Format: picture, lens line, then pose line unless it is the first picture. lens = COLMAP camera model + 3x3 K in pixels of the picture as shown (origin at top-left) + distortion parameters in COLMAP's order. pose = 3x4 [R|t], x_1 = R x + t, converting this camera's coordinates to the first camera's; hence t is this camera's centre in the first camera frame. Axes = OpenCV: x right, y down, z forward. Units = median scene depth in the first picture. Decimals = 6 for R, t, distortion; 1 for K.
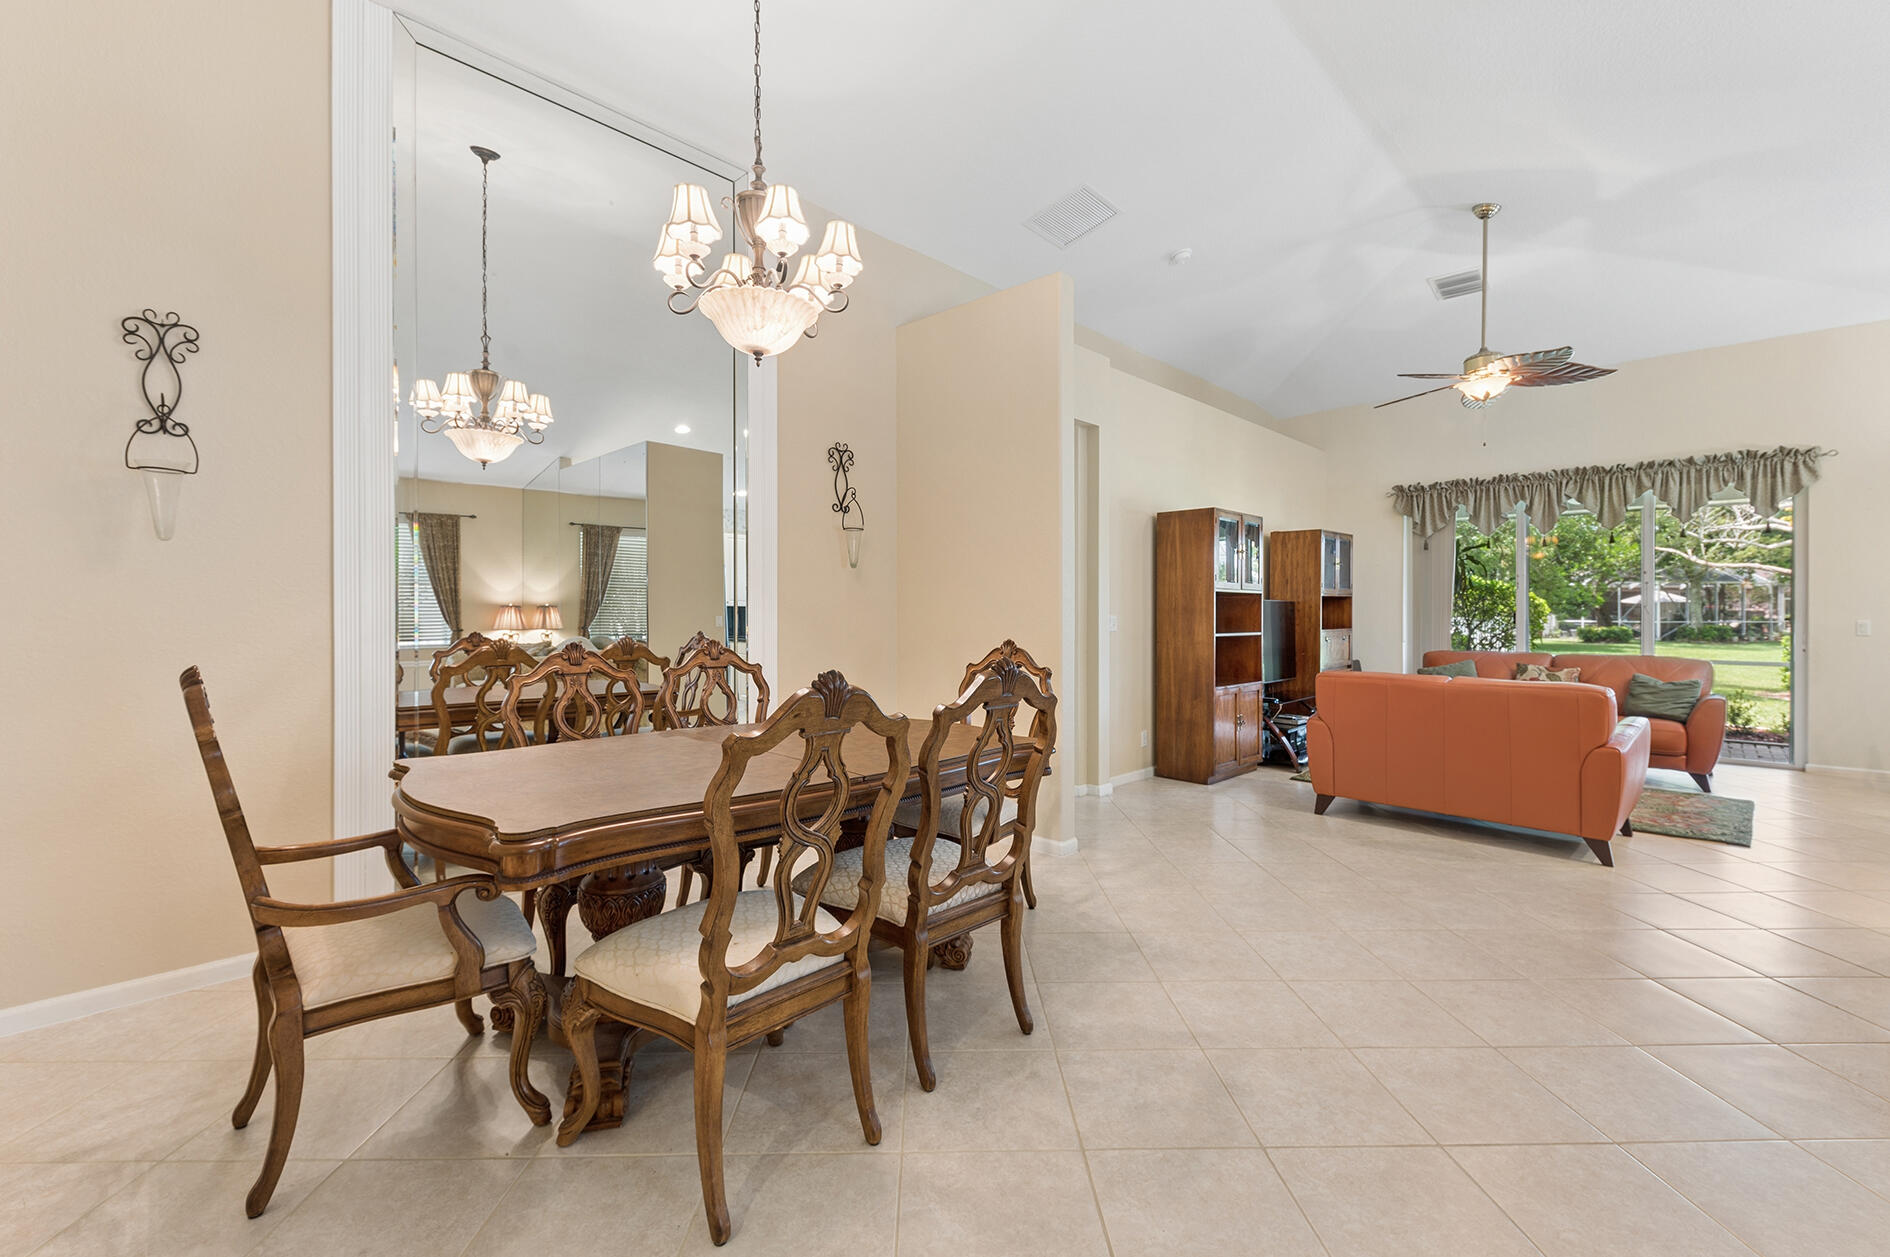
lens RADIAL K [[812.8, 0, 960.9], [0, 812.8, 630.1], [0, 0, 1]] dist [-0.000493, -0.000378]
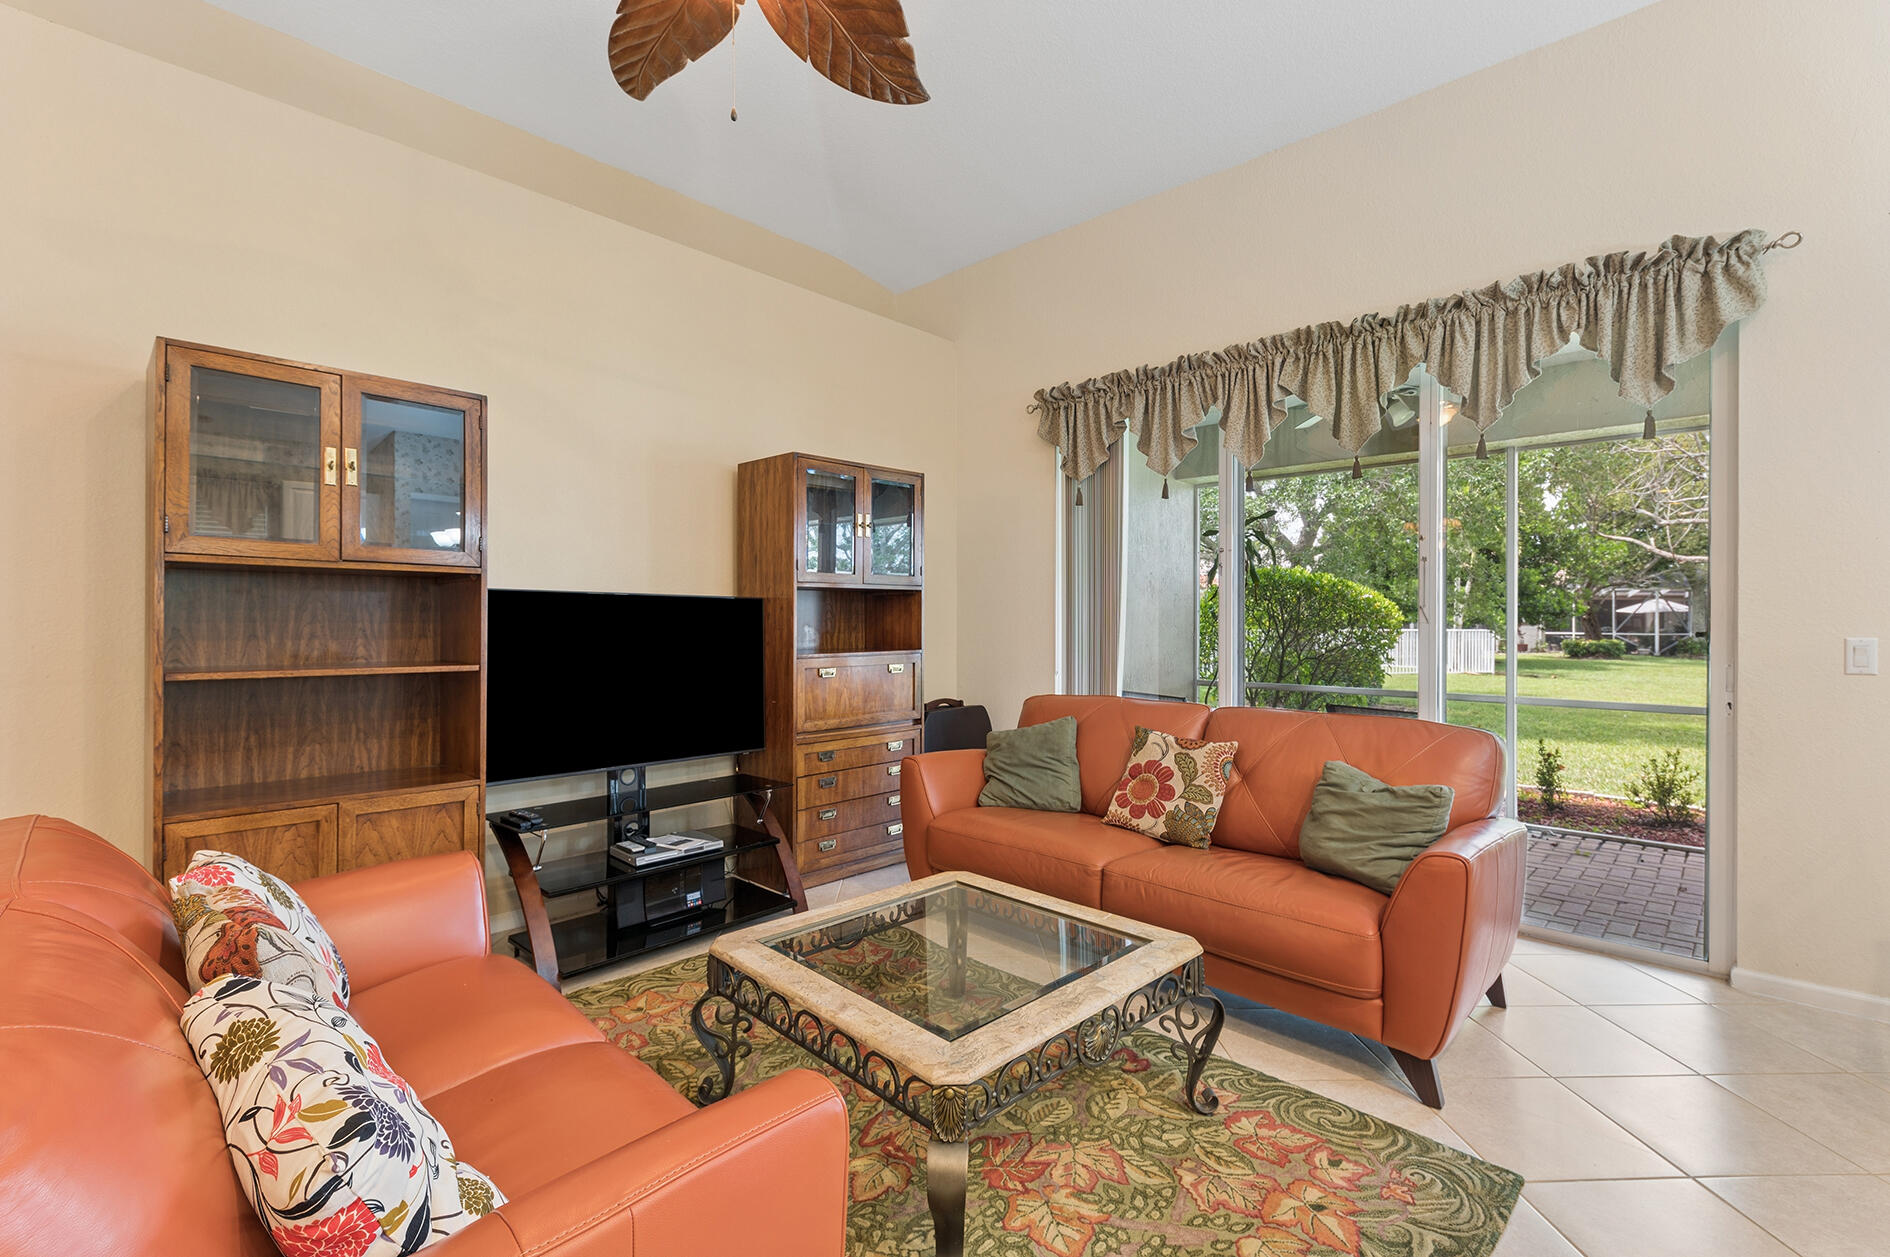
lens RADIAL K [[812.8, 0, 988.9], [0, 812.8, 640.9], [0, 0, 1]] dist [-0.000493, -0.000378]
pose [[0.999995, 0.002982, -0.000990, 0.584032], [-0.002980, 0.999994, 0.001690, -0.009422], [0.000995, -0.001687, 0.999998, 0.512764]]
